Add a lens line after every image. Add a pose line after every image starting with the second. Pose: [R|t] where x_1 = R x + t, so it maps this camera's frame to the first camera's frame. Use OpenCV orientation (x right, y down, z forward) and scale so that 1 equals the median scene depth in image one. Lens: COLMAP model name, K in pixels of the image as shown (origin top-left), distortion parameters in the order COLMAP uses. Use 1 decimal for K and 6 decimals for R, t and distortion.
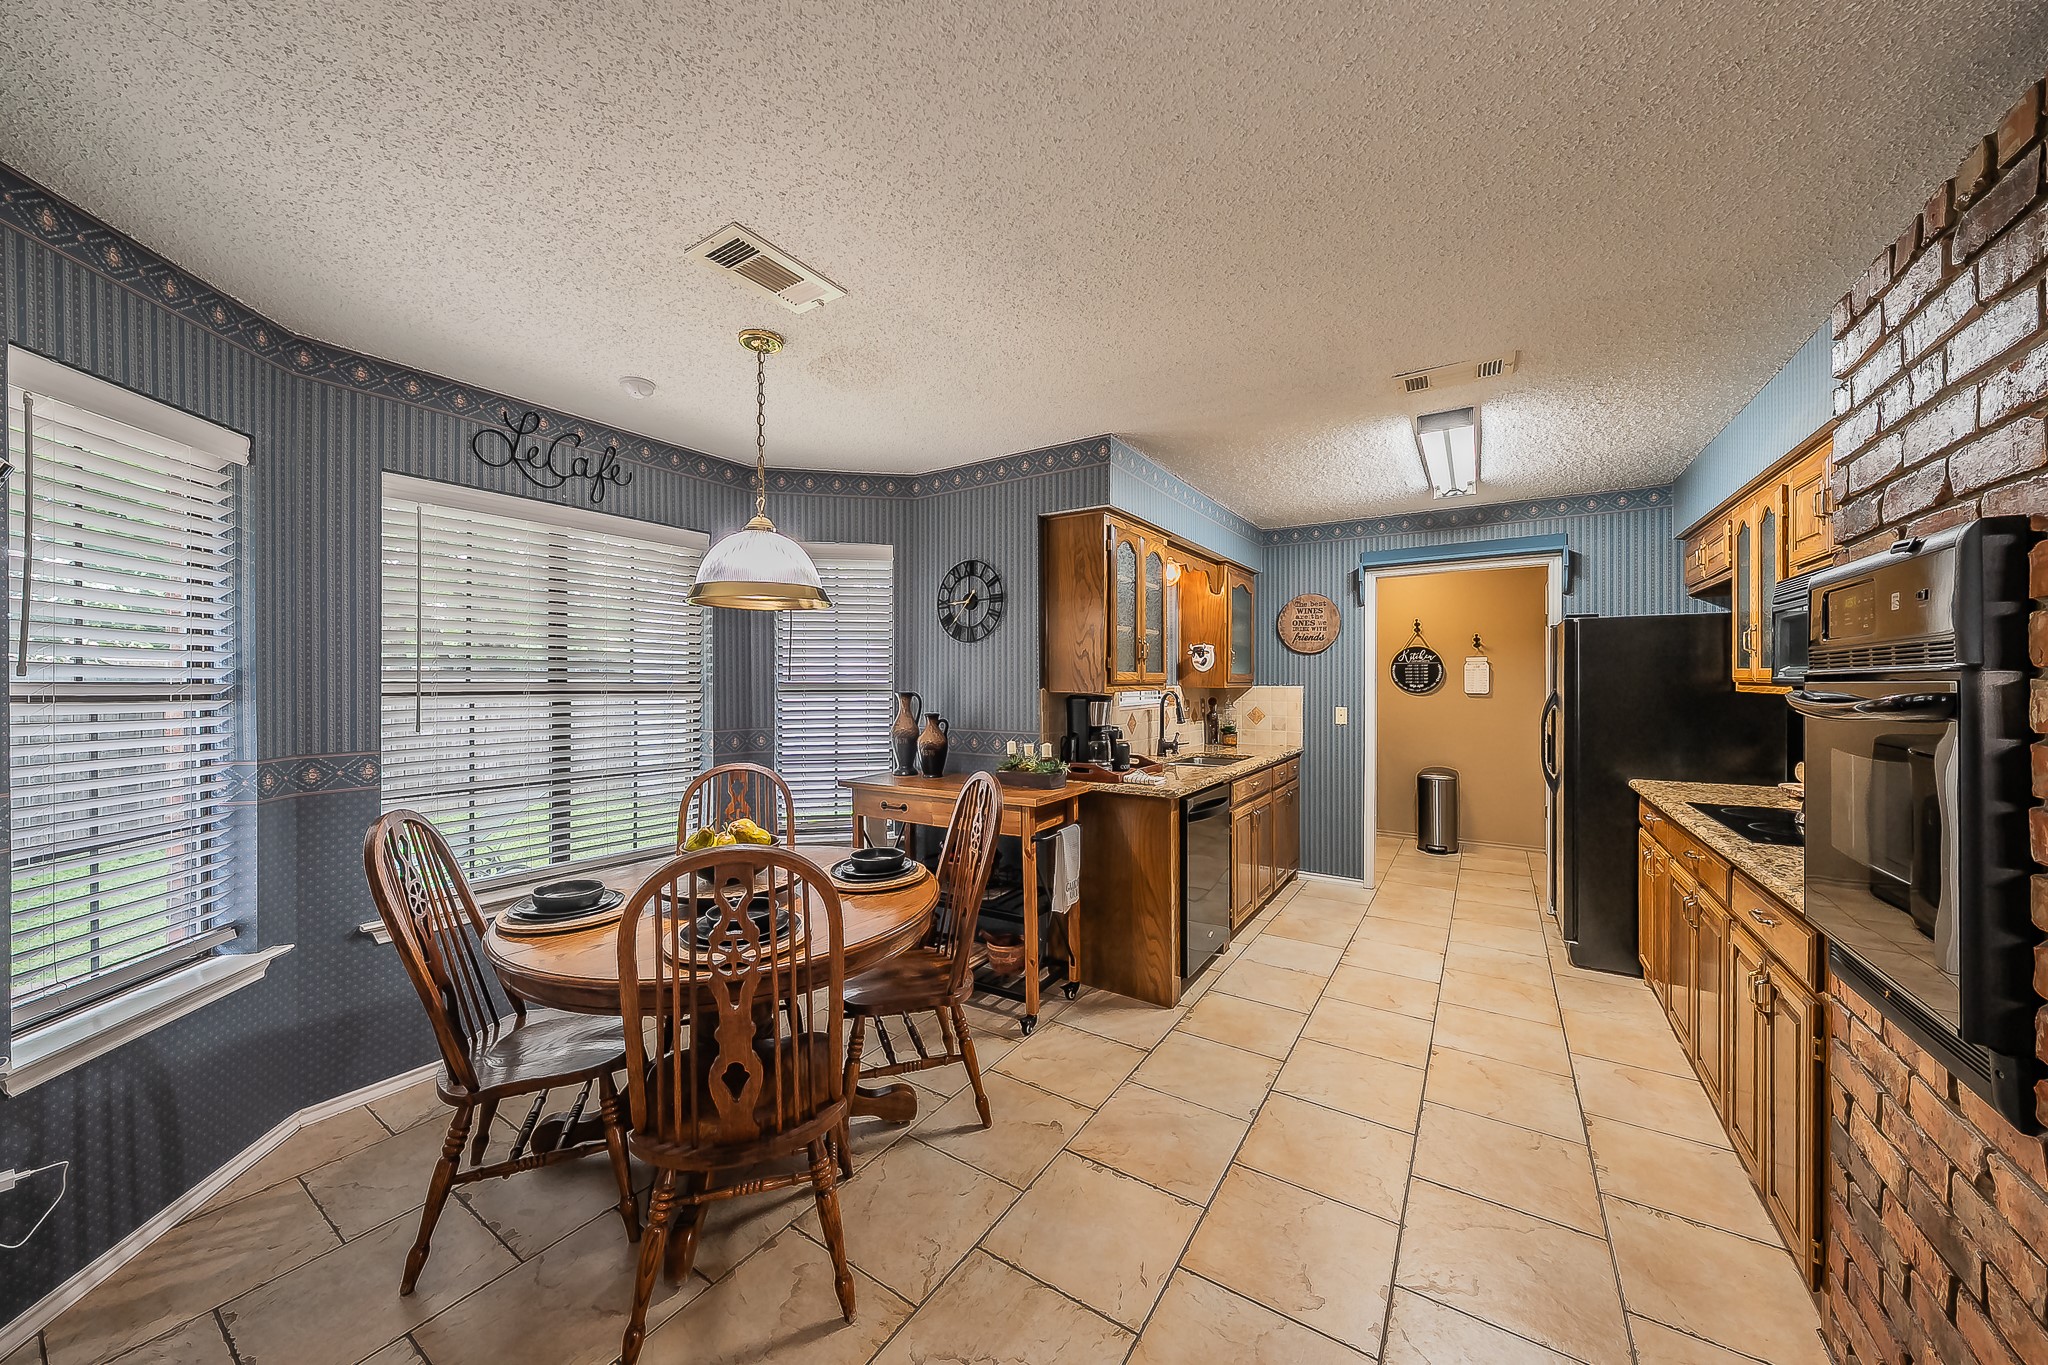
lens RADIAL K [[711.3, 0, 1027.9], [0, 711.3, 682.2], [0, 0, 1]] dist [-0.001108, -0.000010]
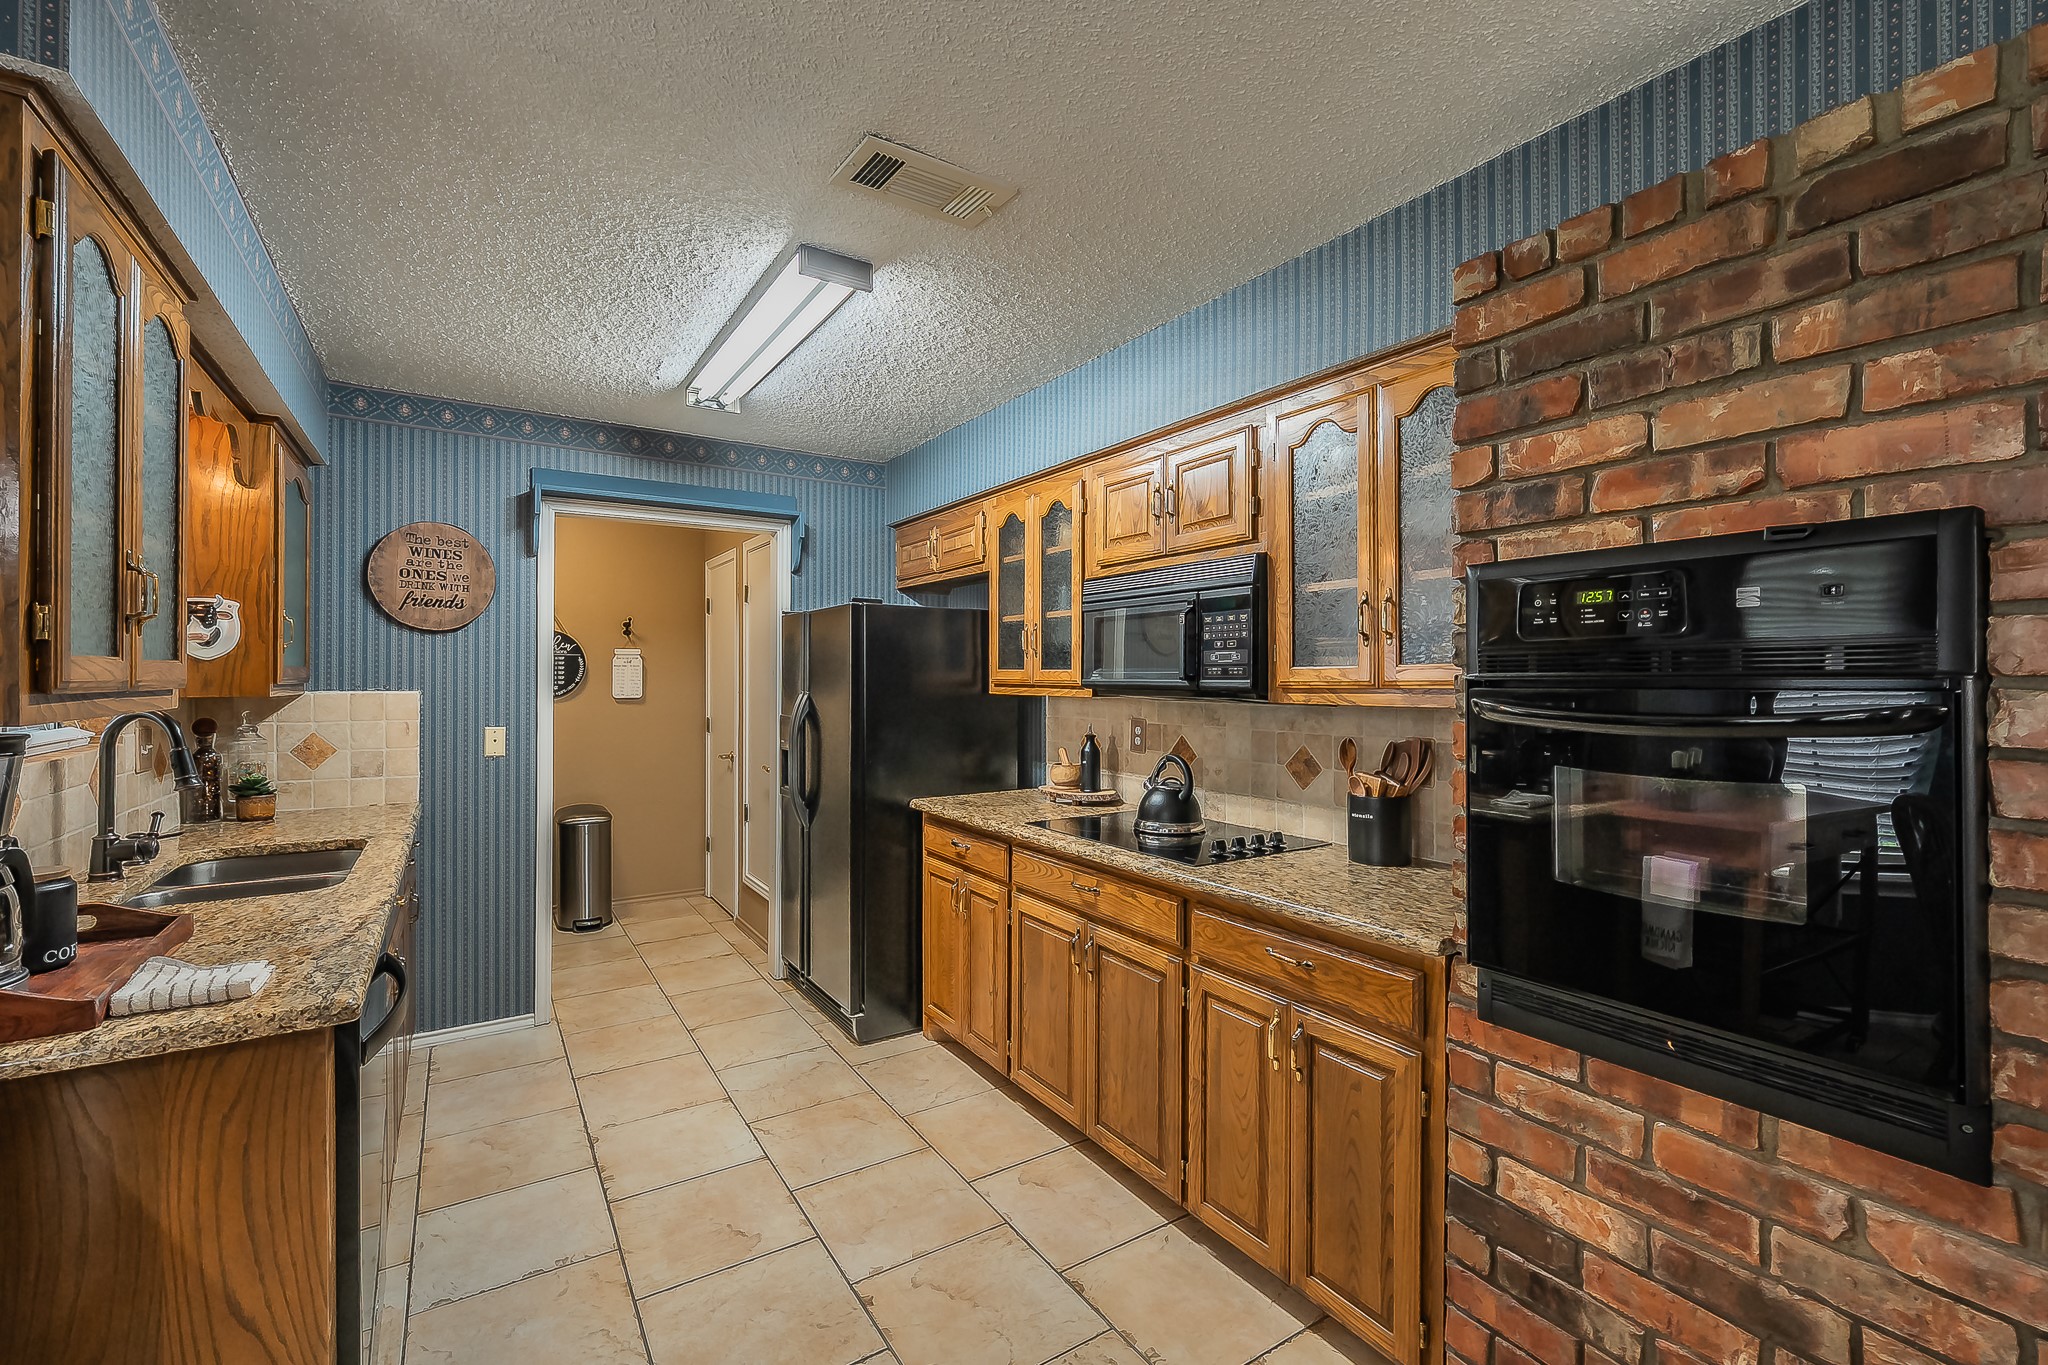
lens RADIAL K [[871.8, 0, 1017.5], [0, 871.8, 680.2], [0, 0, 1]] dist [0.000912, -0.000432]
pose [[0.417242, 0.001808, 0.908793, -0.028491], [-0.001445, 0.999998, -0.001326, -0.002423], [-0.908794, -0.000760, 0.417244, 0.336846]]
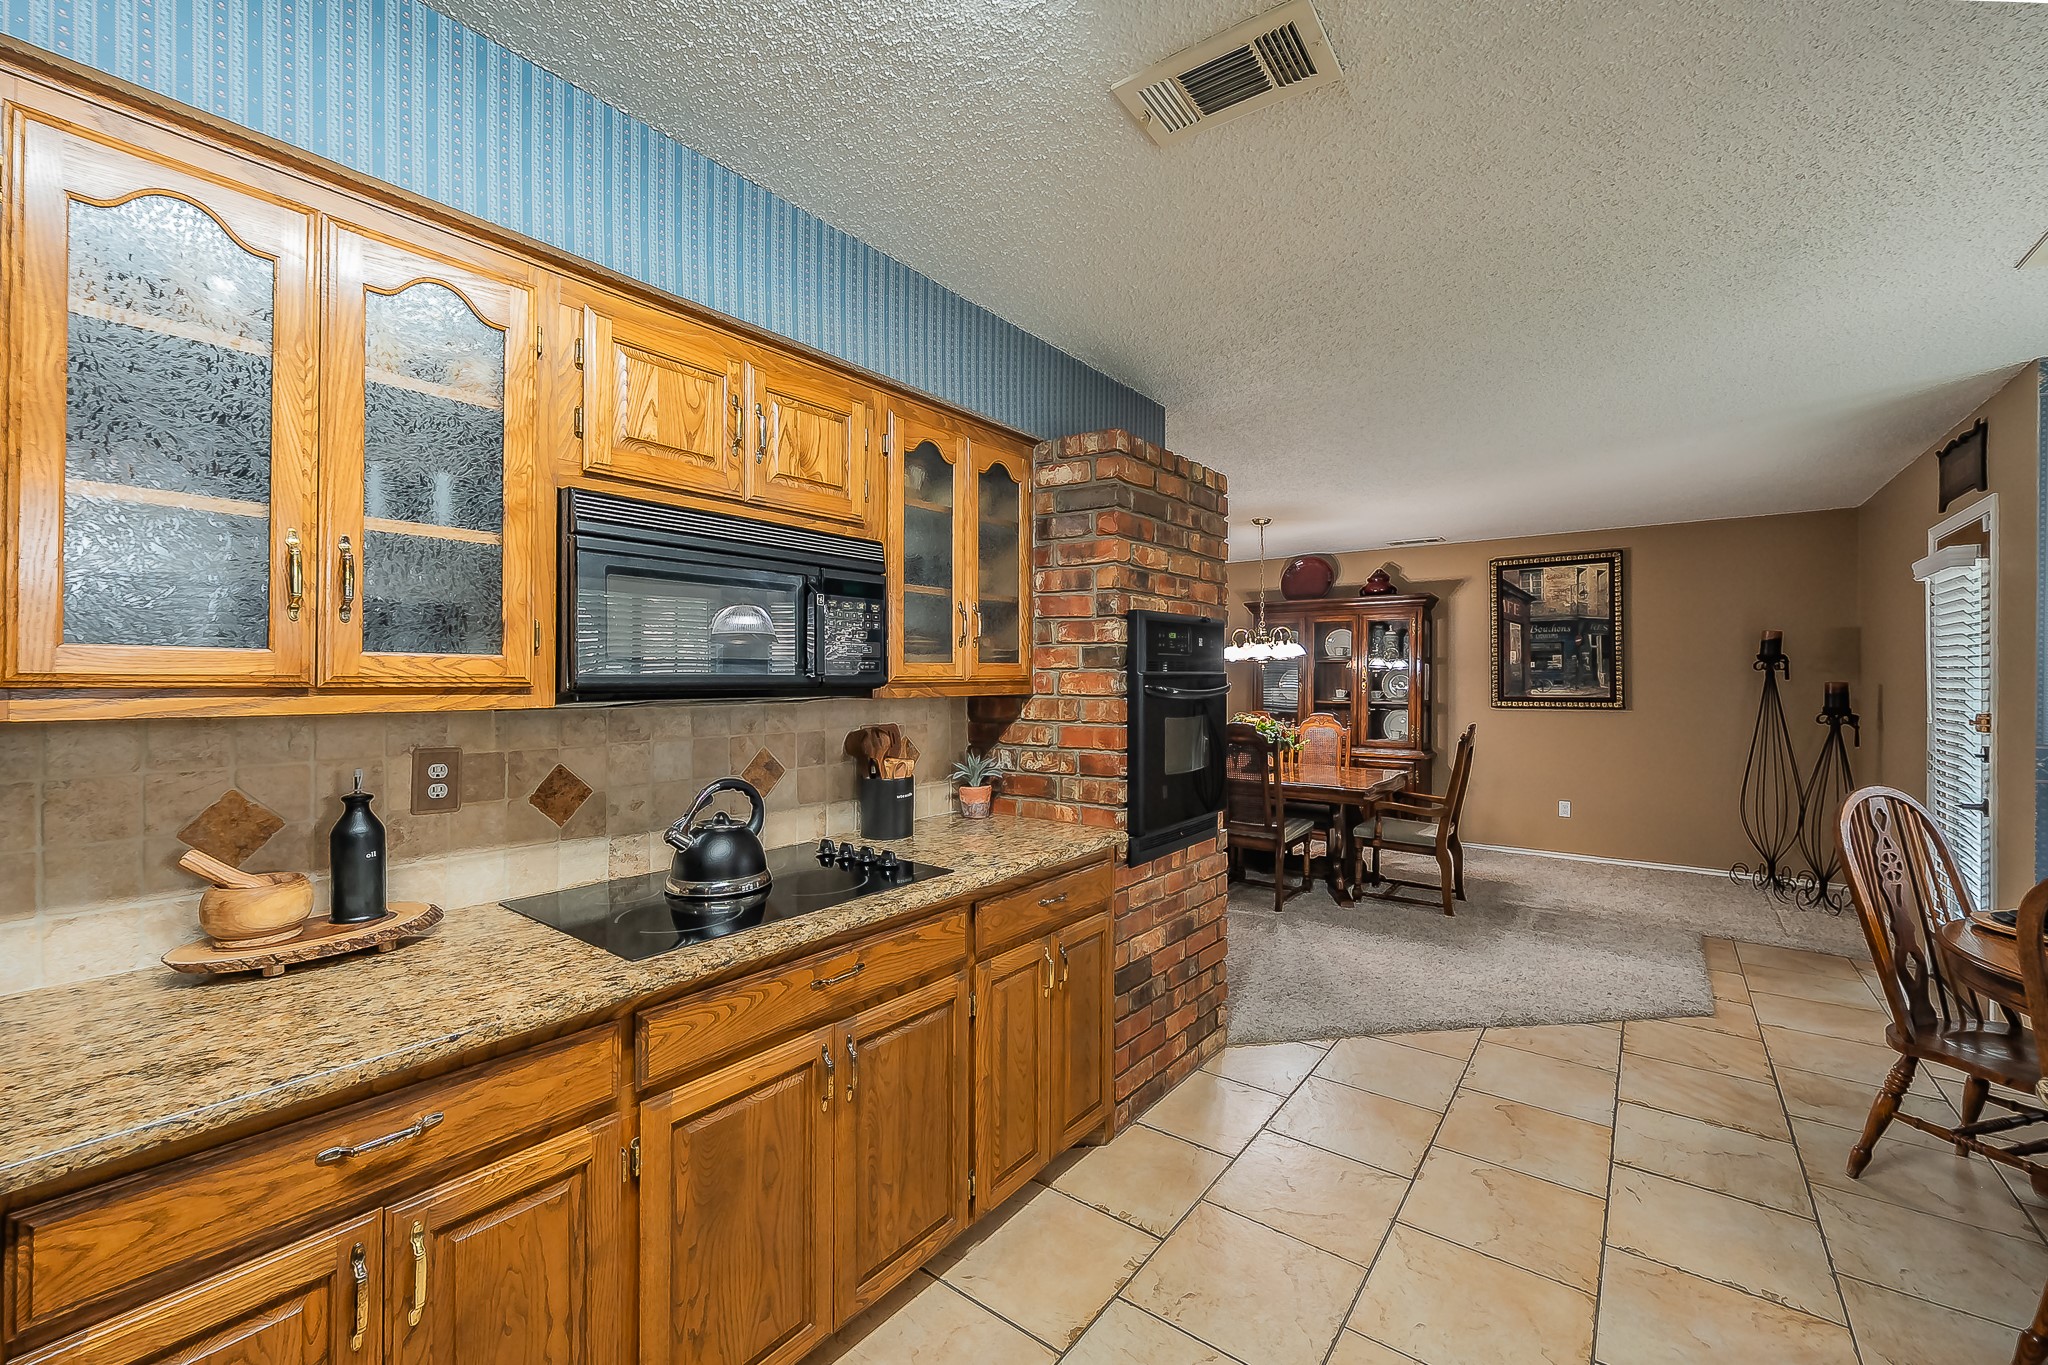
lens RADIAL K [[830.0, 0, 1015.6], [0, 830.0, 677.9], [0, 0, 1]] dist [0.000961, 0.000690]
pose [[-0.996529, 0.002332, 0.083214, 0.386576], [0.002561, 0.999993, 0.002640, -0.002878], [-0.083207, 0.002844, -0.996528, 0.887545]]
